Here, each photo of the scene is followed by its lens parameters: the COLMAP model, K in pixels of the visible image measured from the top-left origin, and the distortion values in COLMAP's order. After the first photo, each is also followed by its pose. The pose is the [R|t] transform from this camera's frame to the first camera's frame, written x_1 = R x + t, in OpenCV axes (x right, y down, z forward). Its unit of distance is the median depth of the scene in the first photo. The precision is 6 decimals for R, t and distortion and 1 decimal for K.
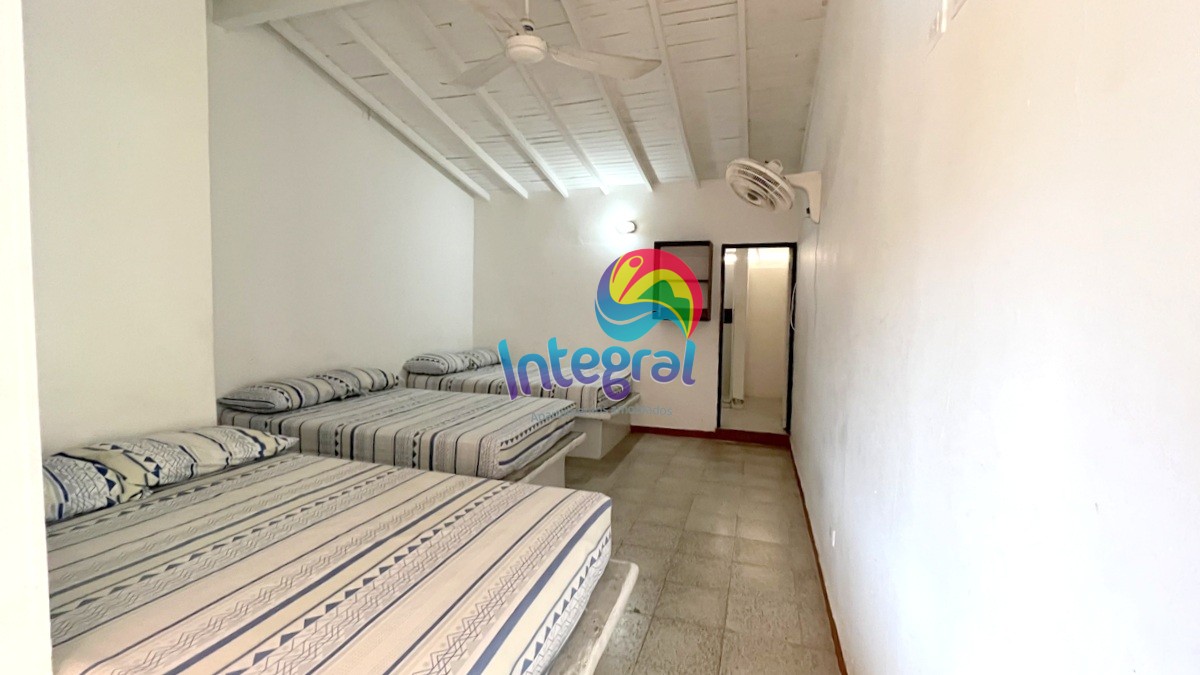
lens RADIAL K [[465.2, 0, 600.0], [0, 465.2, 337.5], [0, 0, 1]] dist [0.000525, 0.000002]
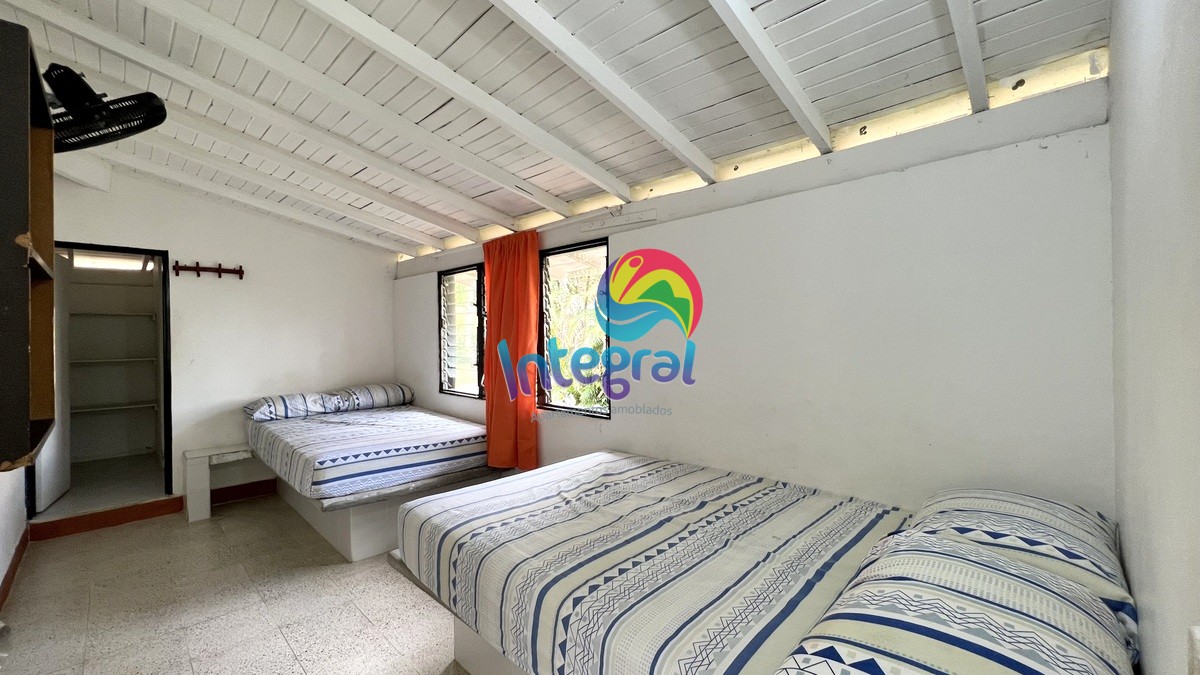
lens RADIAL K [[465.2, 0, 600.0], [0, 465.2, 337.5], [0, 0, 1]] dist [0.000525, 0.000002]
pose [[0.886482, -0.024298, -0.462125, -0.042386], [0.004690, 0.999041, -0.043531, 0.007130], [0.462739, 0.036422, 0.885746, -0.139019]]
